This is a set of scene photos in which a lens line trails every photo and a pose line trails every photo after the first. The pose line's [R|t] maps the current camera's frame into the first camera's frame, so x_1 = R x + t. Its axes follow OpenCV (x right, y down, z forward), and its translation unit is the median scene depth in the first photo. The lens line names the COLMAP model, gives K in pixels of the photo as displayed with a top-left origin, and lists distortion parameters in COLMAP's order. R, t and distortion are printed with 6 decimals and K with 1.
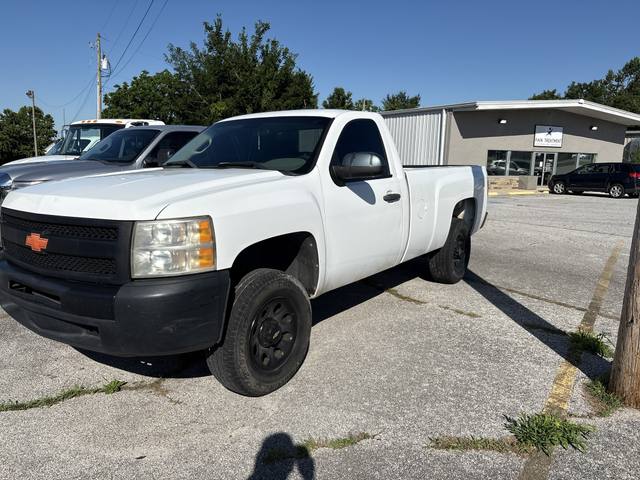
lens RADIAL K [[494.9, 0, 316.9], [0, 494.9, 240.4], [0, 0, 1]] dist [0.048822, -0.060625]
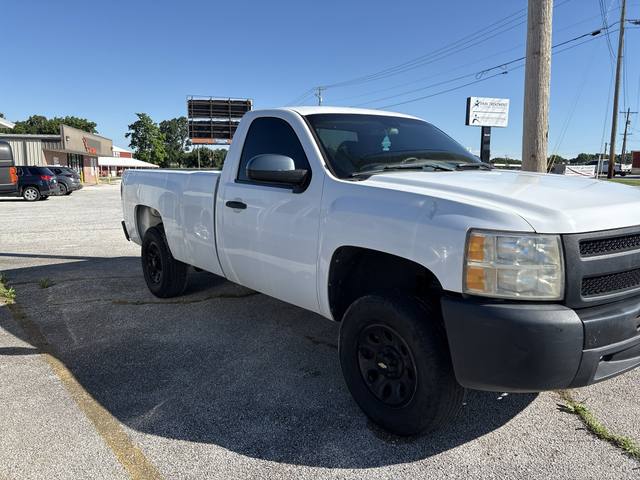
lens RADIAL K [[494.9, 0, 316.9], [0, 494.9, 240.4], [0, 0, 1]] dist [0.048822, -0.060625]
pose [[0.242362, -0.152513, 0.958123, -0.213000], [0.158806, 0.980483, 0.115902, -0.030234], [-0.957100, 0.124065, 0.261852, 0.183896]]
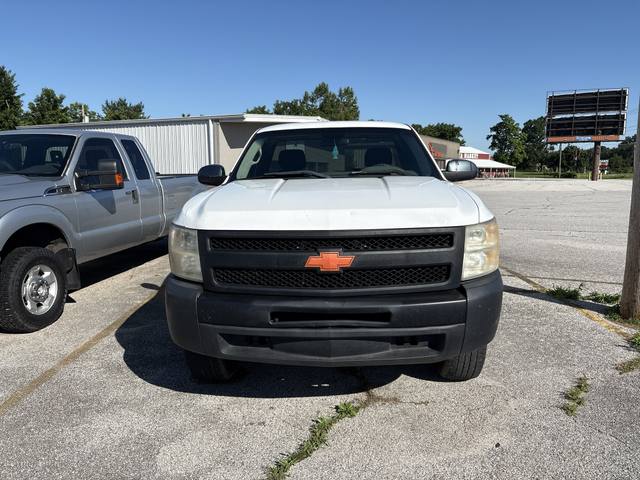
lens RADIAL K [[494.9, 0, 316.9], [0, 494.9, 240.4], [0, 0, 1]] dist [0.048822, -0.060625]
pose [[0.830862, -0.095514, 0.548220, -0.147229], [0.105567, 0.994324, 0.013244, -0.007002], [-0.546373, 0.046870, 0.836229, 0.035551]]
